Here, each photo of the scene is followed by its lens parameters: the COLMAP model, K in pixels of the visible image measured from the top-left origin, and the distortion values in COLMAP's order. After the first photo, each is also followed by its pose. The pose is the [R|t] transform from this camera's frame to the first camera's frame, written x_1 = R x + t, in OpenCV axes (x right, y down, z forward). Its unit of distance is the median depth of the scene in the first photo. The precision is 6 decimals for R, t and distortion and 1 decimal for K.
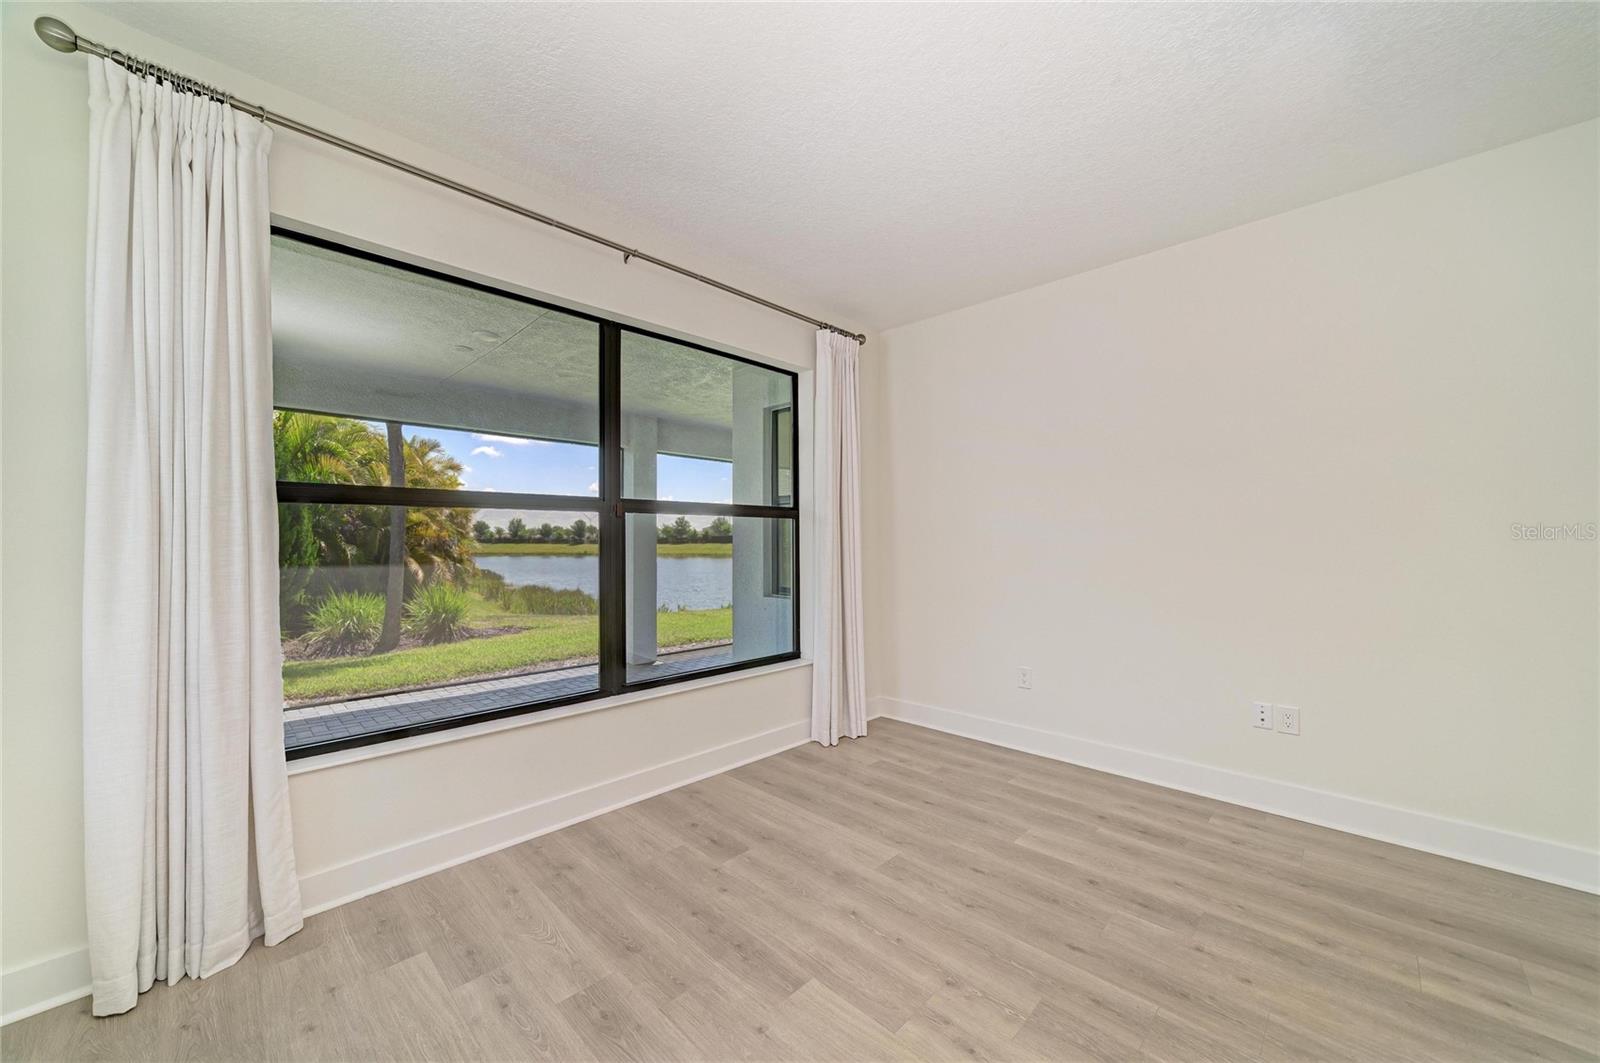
lens RADIAL K [[608.7, 0, 802.6], [0, 608.7, 540.4], [0, 0, 1]] dist [0.002884, 0.000145]
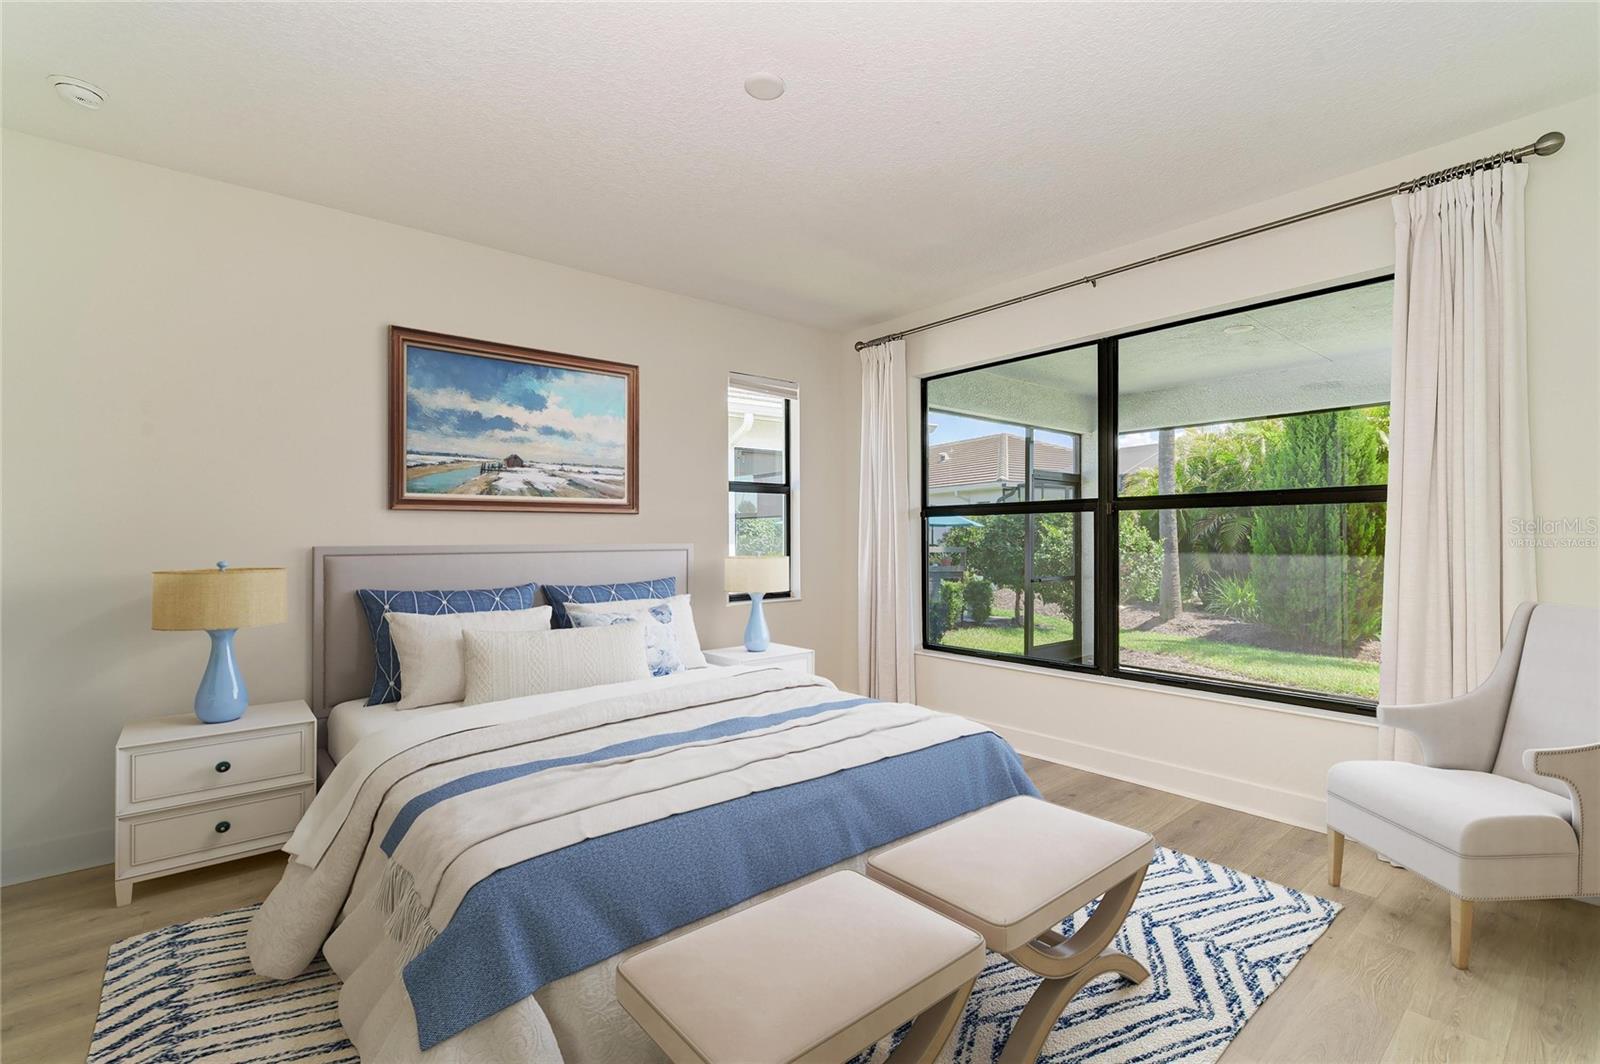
lens RADIAL K [[710.1, 0, 801.9], [0, 710.1, 533.0], [0, 0, 1]] dist [-0.001370, -0.000046]
pose [[-0.090575, -0.007823, -0.995859, 1.054584], [-0.001741, 0.999969, -0.007697, 0.005864], [0.995888, 0.001036, -0.090585, 0.584942]]
